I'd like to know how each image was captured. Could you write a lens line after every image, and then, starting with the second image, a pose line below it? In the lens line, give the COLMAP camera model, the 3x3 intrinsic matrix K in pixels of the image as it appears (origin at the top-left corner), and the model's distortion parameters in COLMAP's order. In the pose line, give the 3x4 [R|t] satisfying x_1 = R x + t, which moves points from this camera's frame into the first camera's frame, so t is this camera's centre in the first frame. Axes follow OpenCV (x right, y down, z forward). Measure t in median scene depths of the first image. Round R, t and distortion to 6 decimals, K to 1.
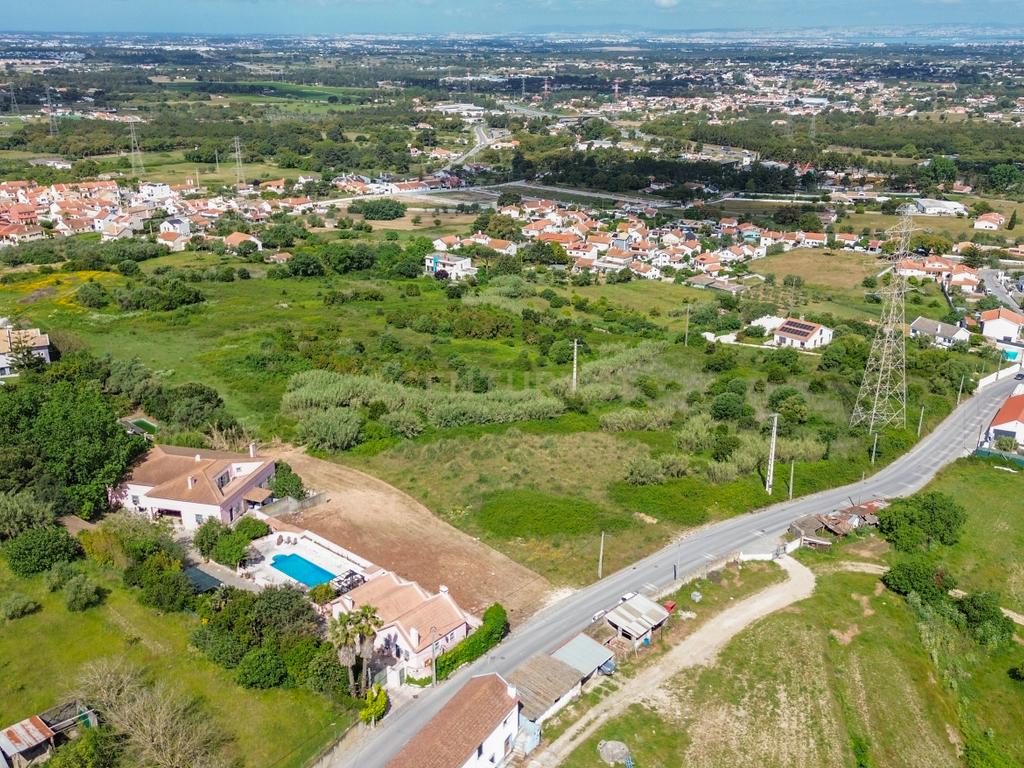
lens RADIAL K [[960.8, 0, 515.2], [0, 960.8, 382.9], [0, 0, 1]] dist [0.041929, 0.000000]
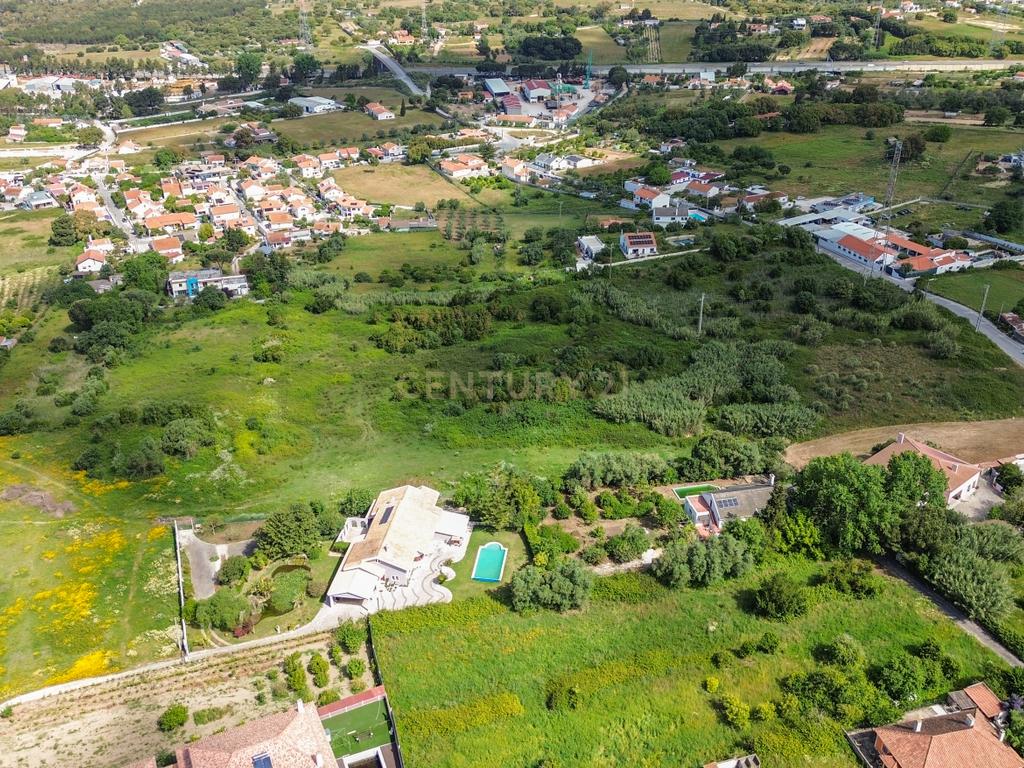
lens RADIAL K [[960.8, 0, 509.9], [0, 960.8, 382.0], [0, 0, 1]] dist [0.041929, 0.000000]
pose [[0.572644, -0.386119, 0.723181, -0.736562], [0.282573, 0.921045, 0.268009, -0.247556], [-0.769566, 0.050878, 0.636537, 0.278614]]
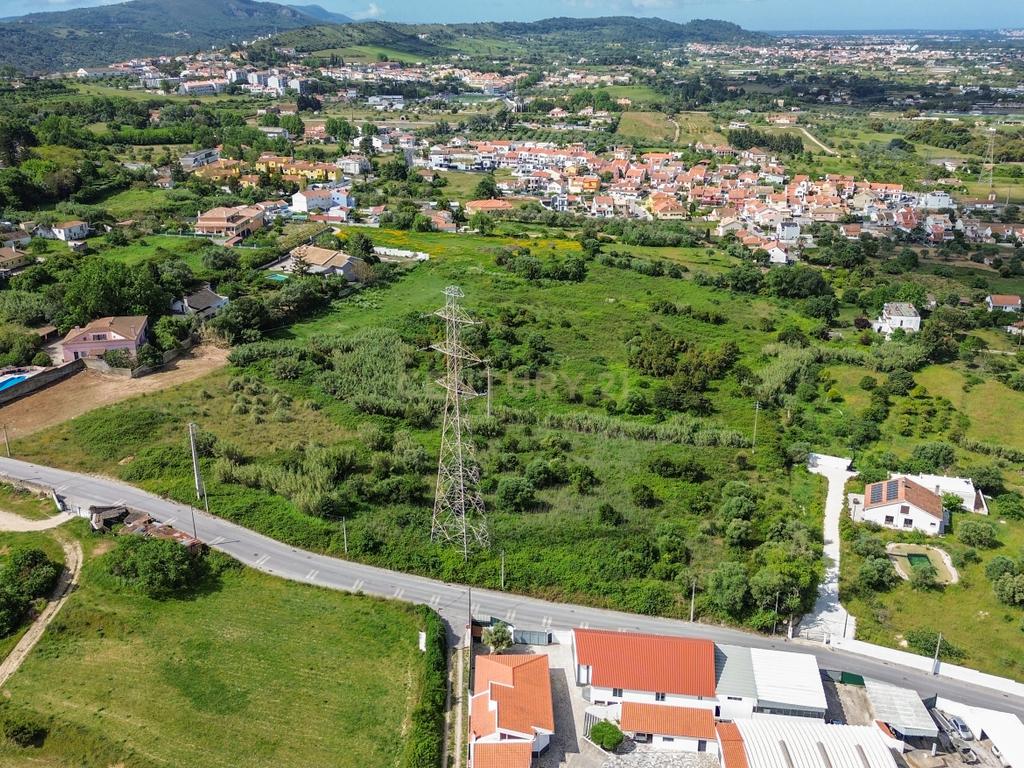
lens RADIAL K [[960.8, 0, 515.5], [0, 960.8, 388.3], [0, 0, 1]] dist [0.041929, 0.000000]
pose [[0.443433, 0.300079, -0.844583, 0.649551], [-0.293124, 0.939028, 0.179736, -0.146632], [0.847022, 0.167866, 0.504356, 0.366518]]
